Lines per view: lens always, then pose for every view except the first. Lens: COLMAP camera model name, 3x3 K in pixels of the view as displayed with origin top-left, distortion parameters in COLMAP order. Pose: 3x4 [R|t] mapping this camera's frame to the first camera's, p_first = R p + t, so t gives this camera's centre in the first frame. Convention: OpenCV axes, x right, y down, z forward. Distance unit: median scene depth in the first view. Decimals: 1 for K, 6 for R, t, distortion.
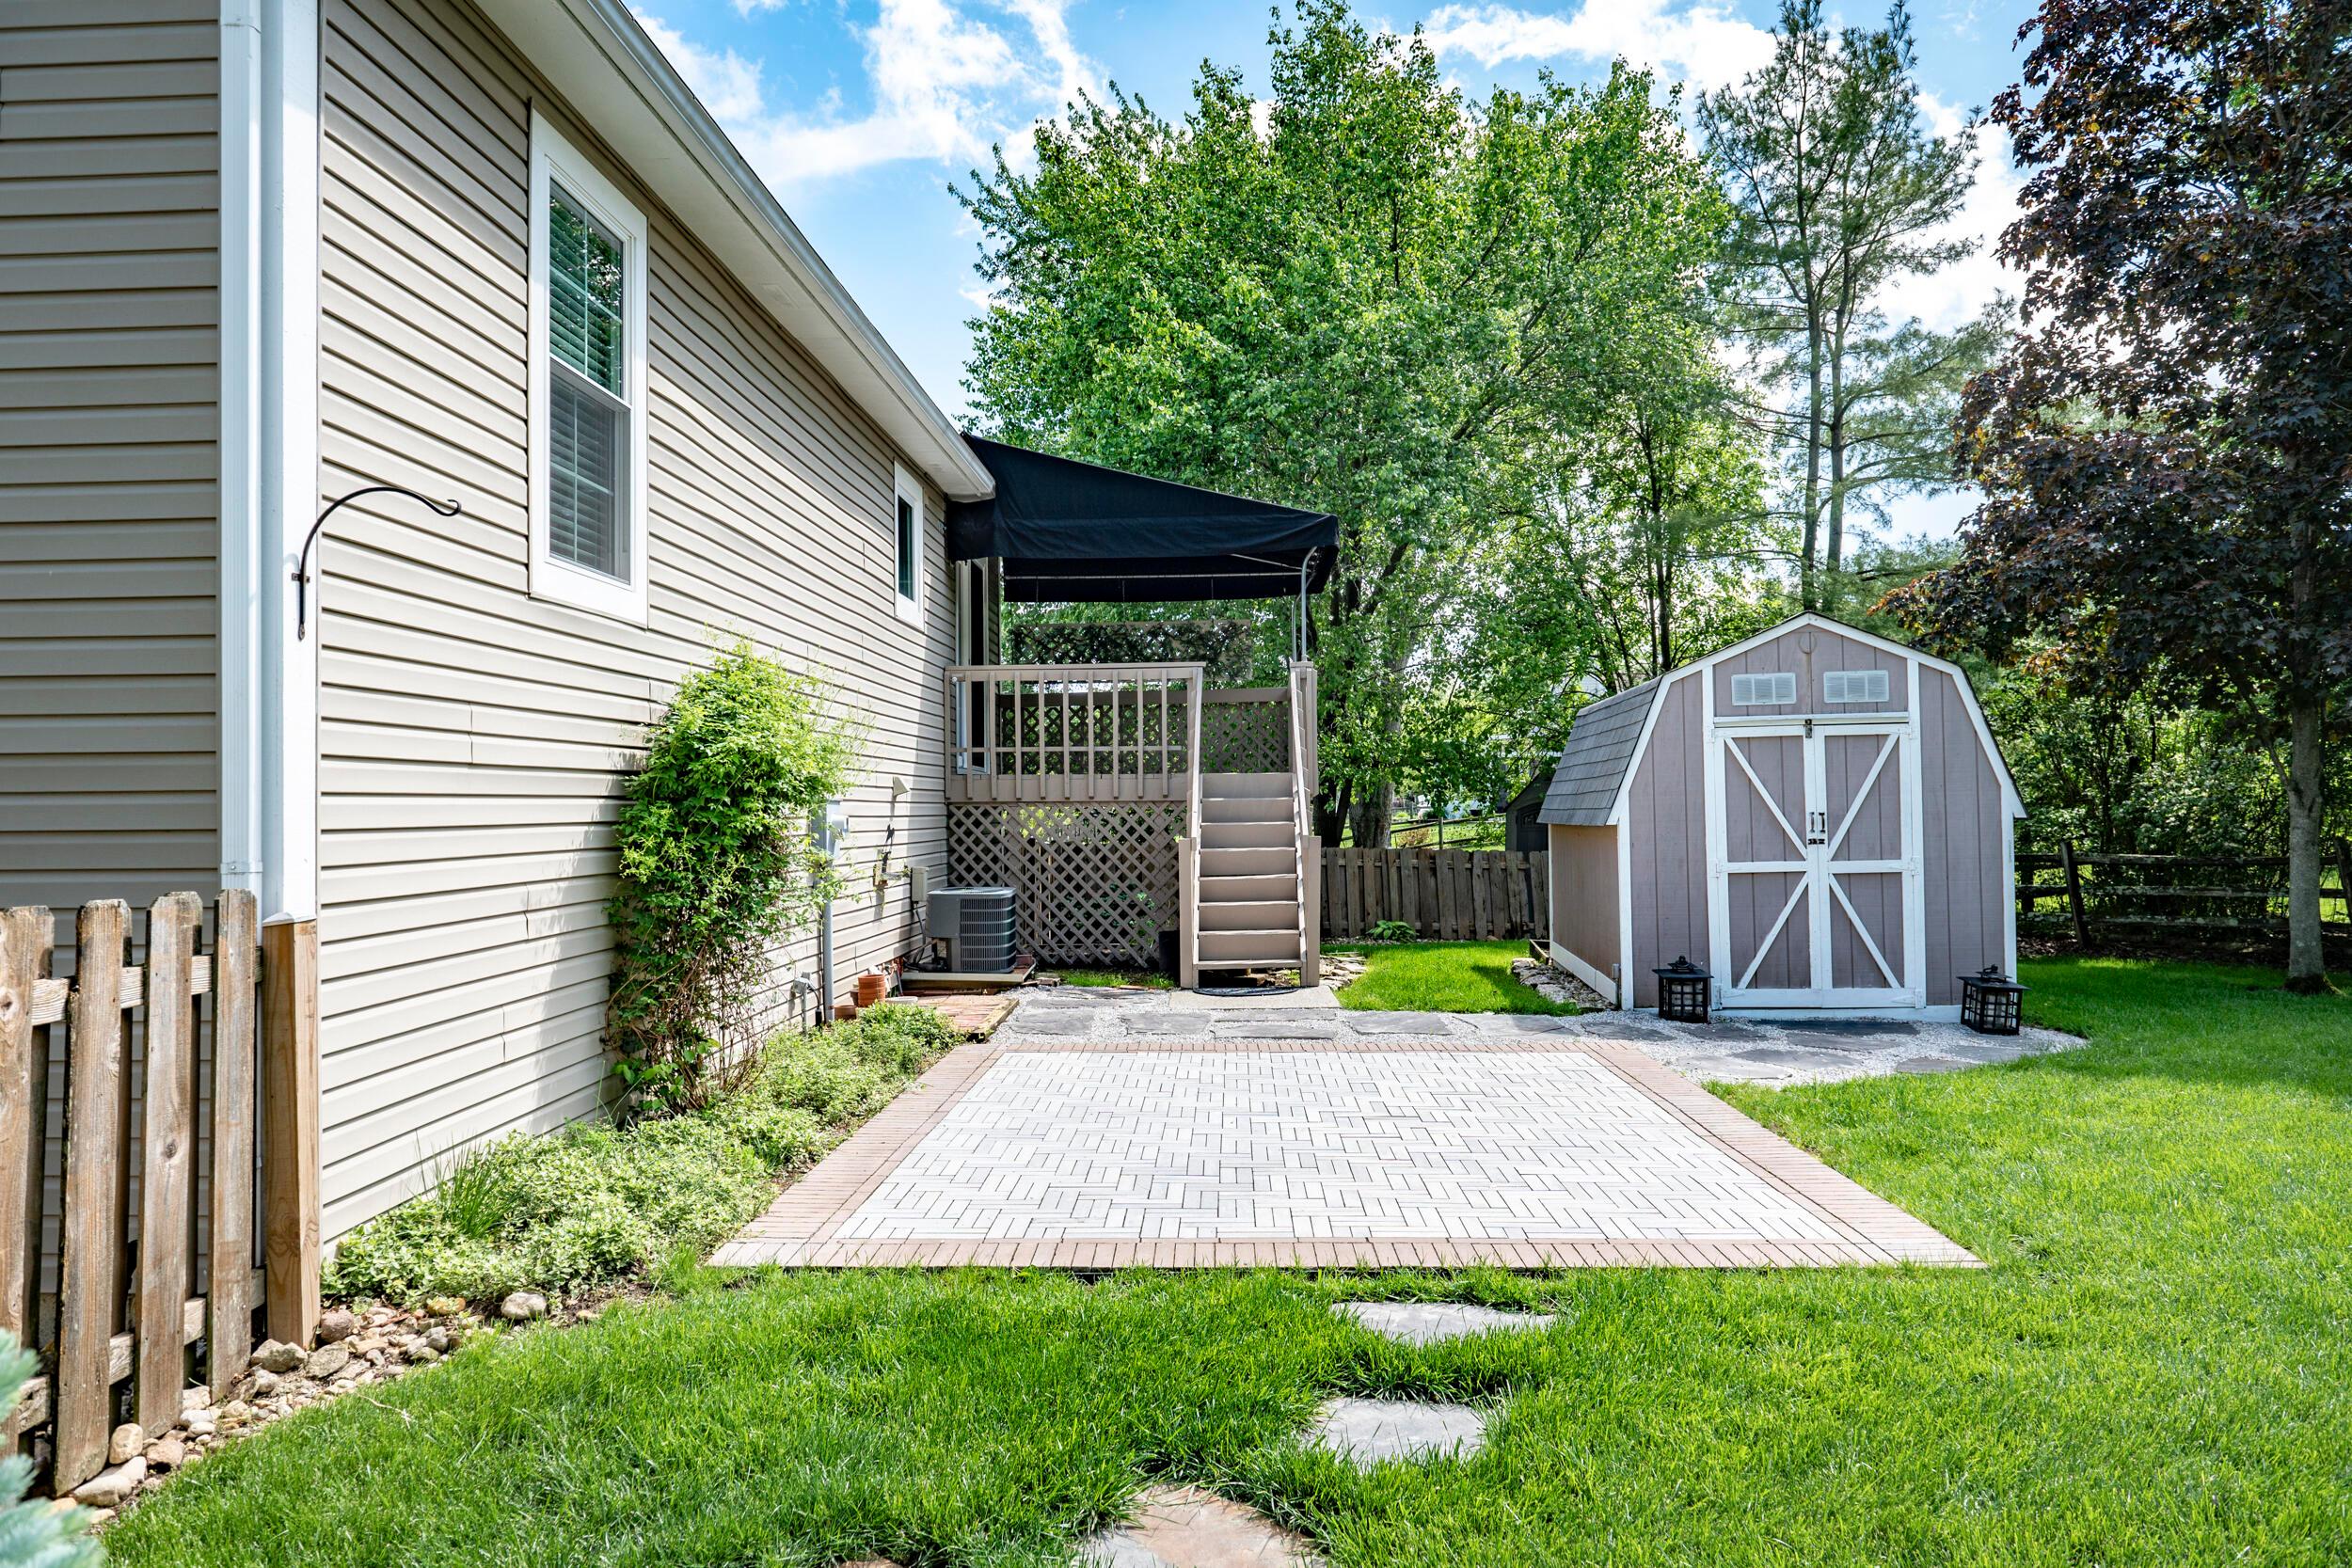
lens RADIAL K [[1593.4, 0, 1176.0], [0, 1593.4, 784.0], [0, 0, 1]] dist [0.001409, 0.000854]
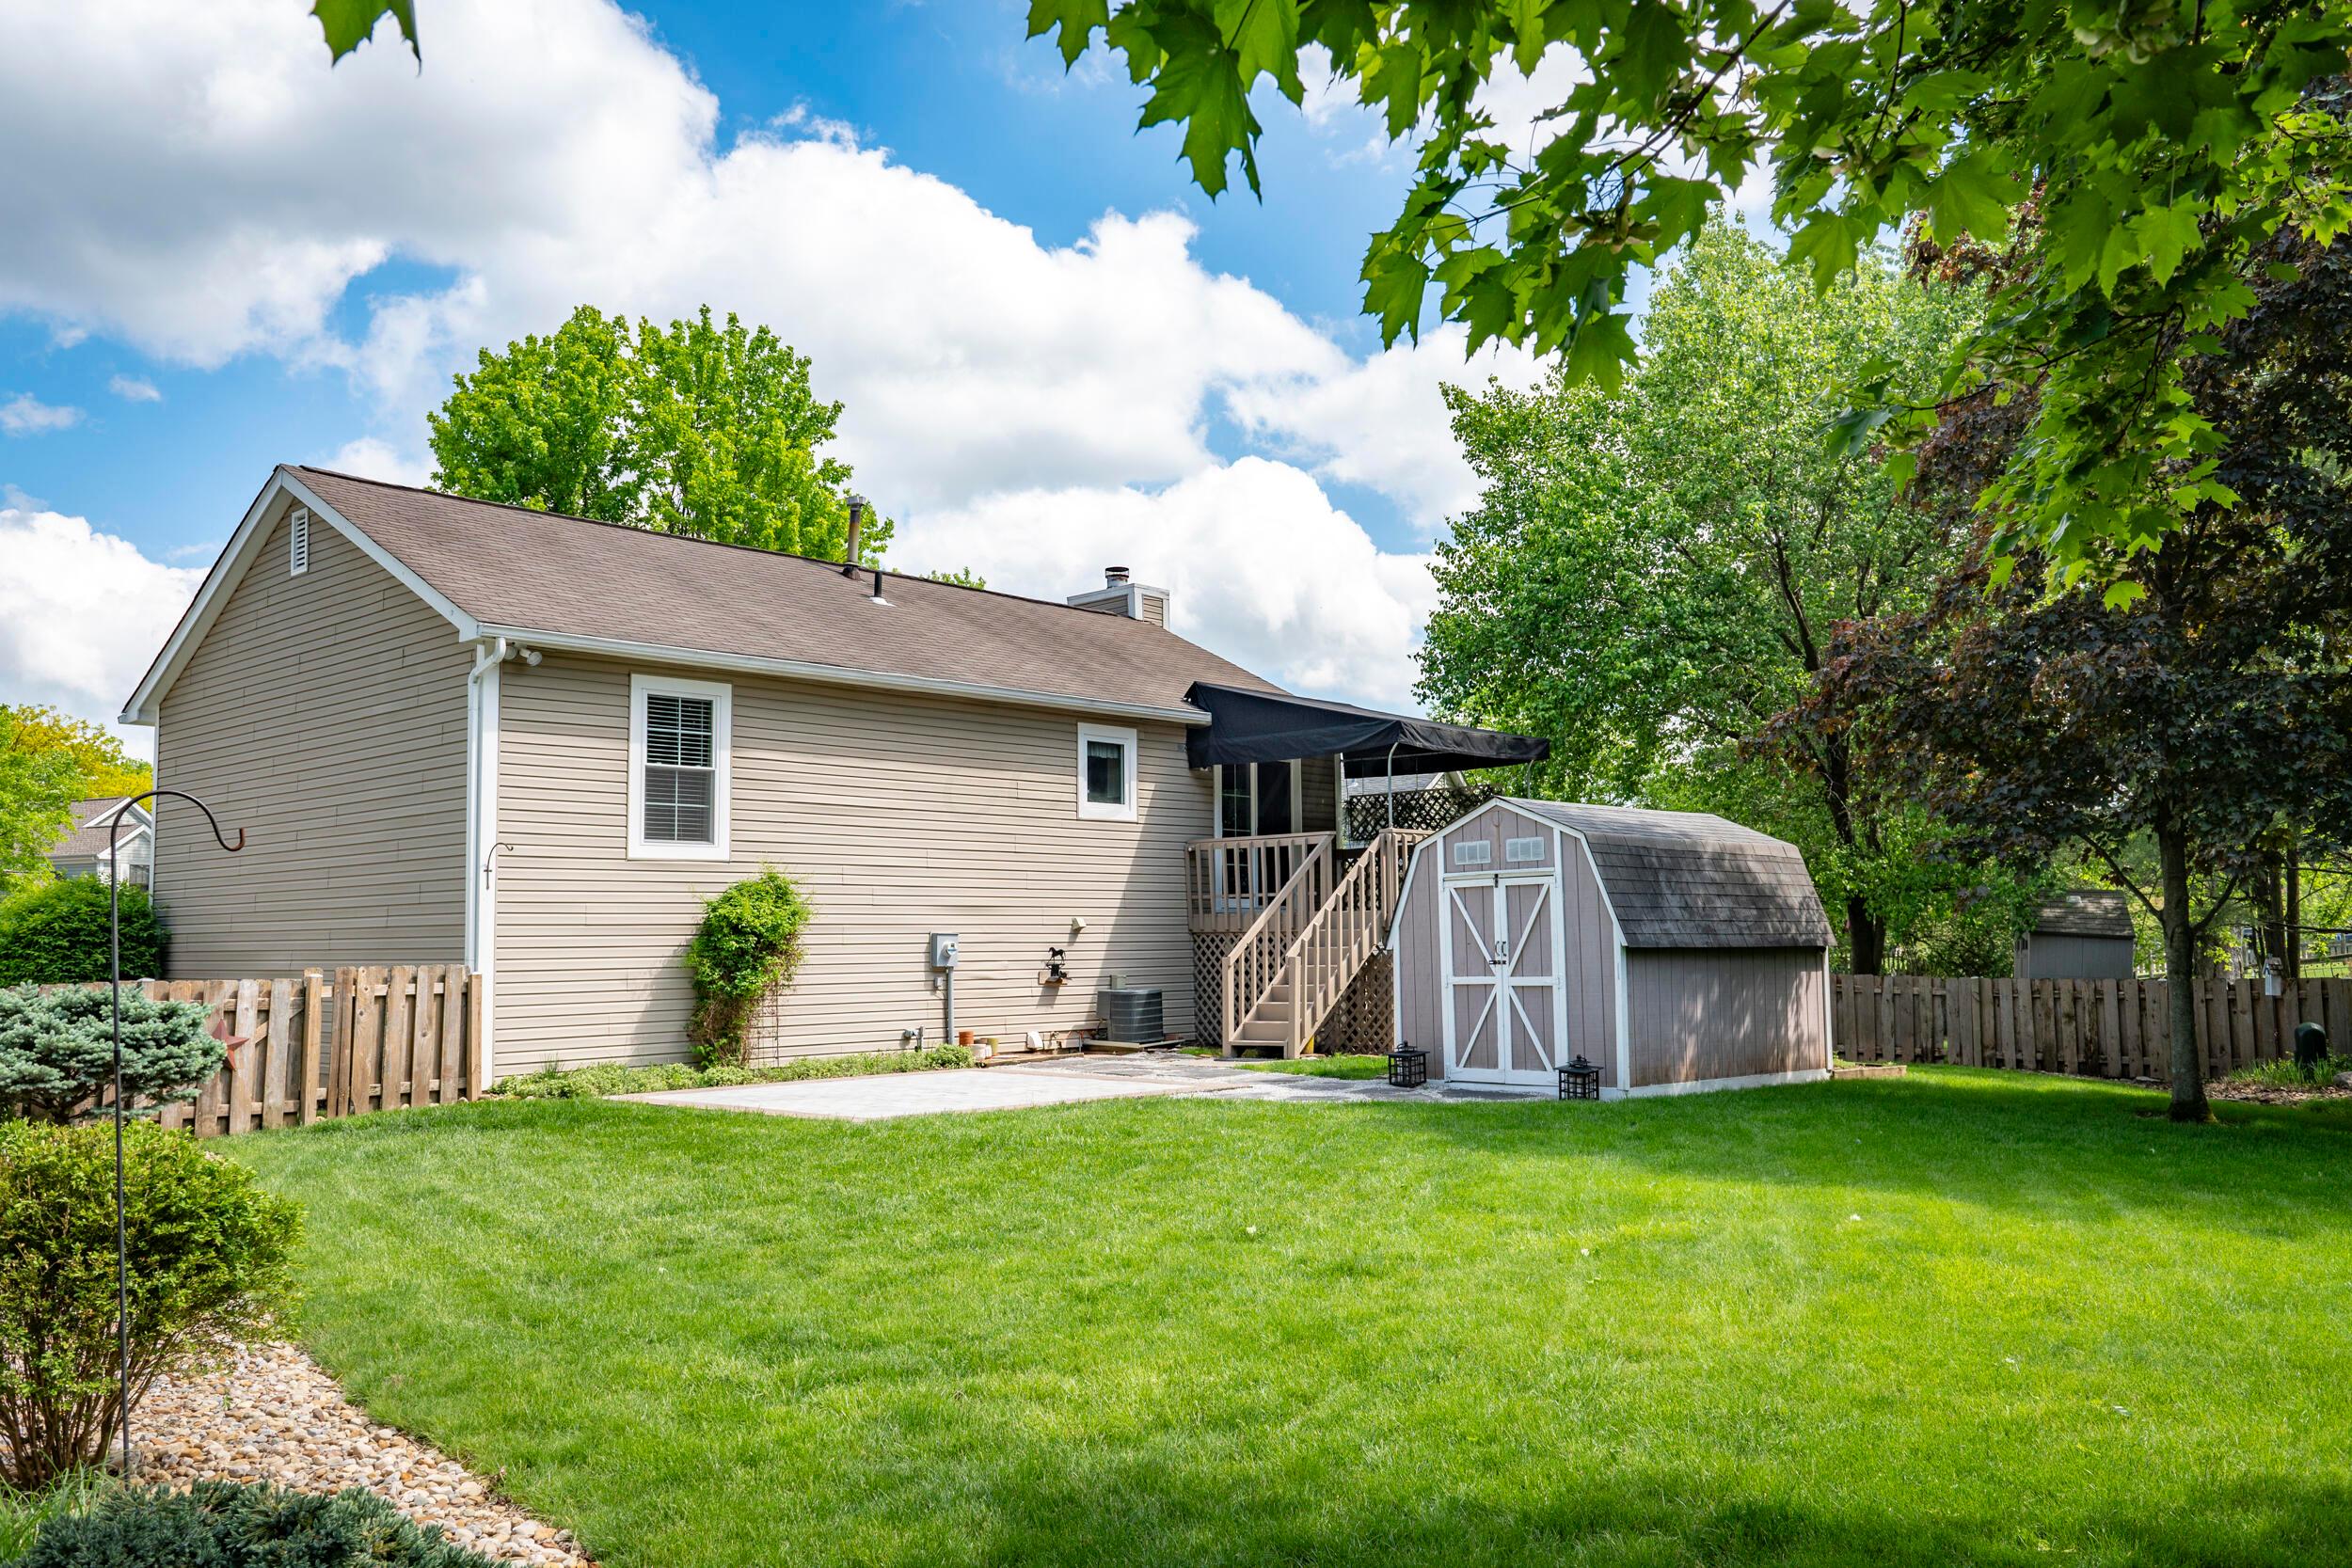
lens RADIAL K [[1866.4, 0, 1176.0], [0, 1866.4, 784.0], [0, 0, 1]] dist [0.002031, 0.005346]
pose [[0.767121, -0.051220, -0.639454, 1.229973], [0.011197, 0.997725, -0.066485, -0.013766], [0.641405, 0.043842, 0.765949, -0.426696]]
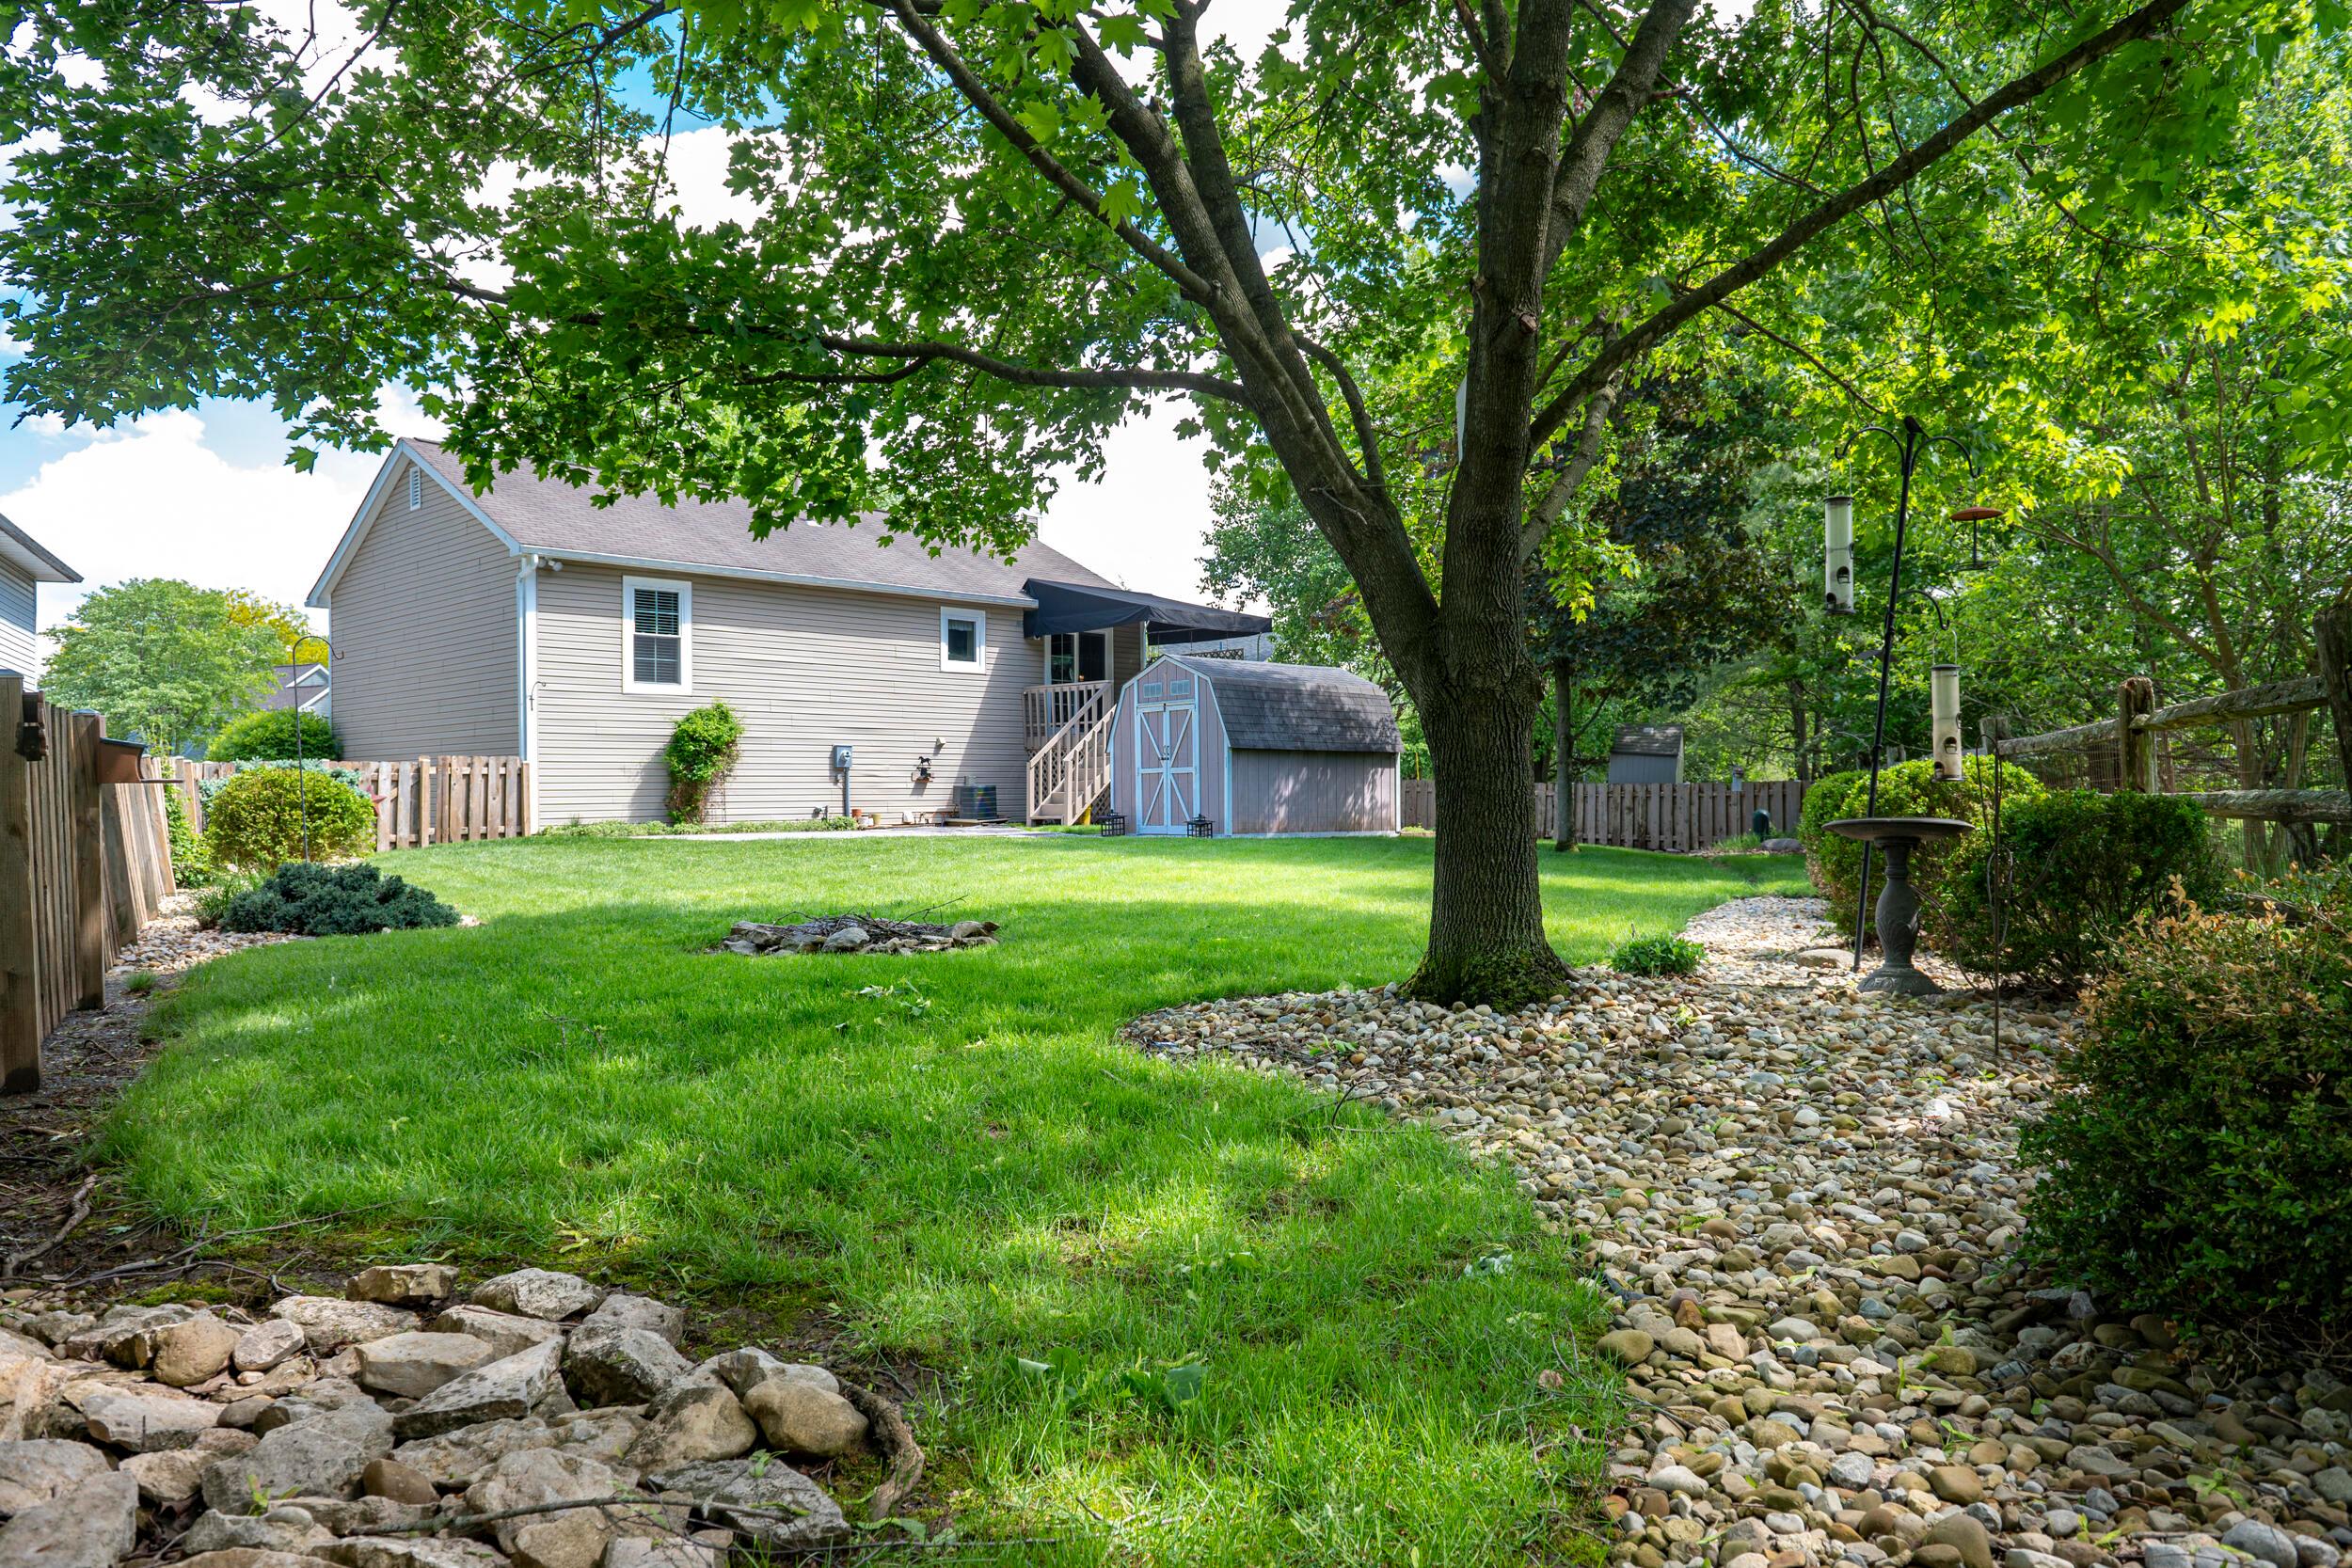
lens RADIAL K [[1616.4, 0, 1186.4], [0, 1616.4, 790.3], [0, 0, 1]] dist [-0.002585, -0.004173]
pose [[0.753534, 0.002826, -0.657403, 1.892763], [0.008961, 0.999854, 0.014569, 0.047846], [0.657348, -0.016870, 0.753398, -0.663190]]
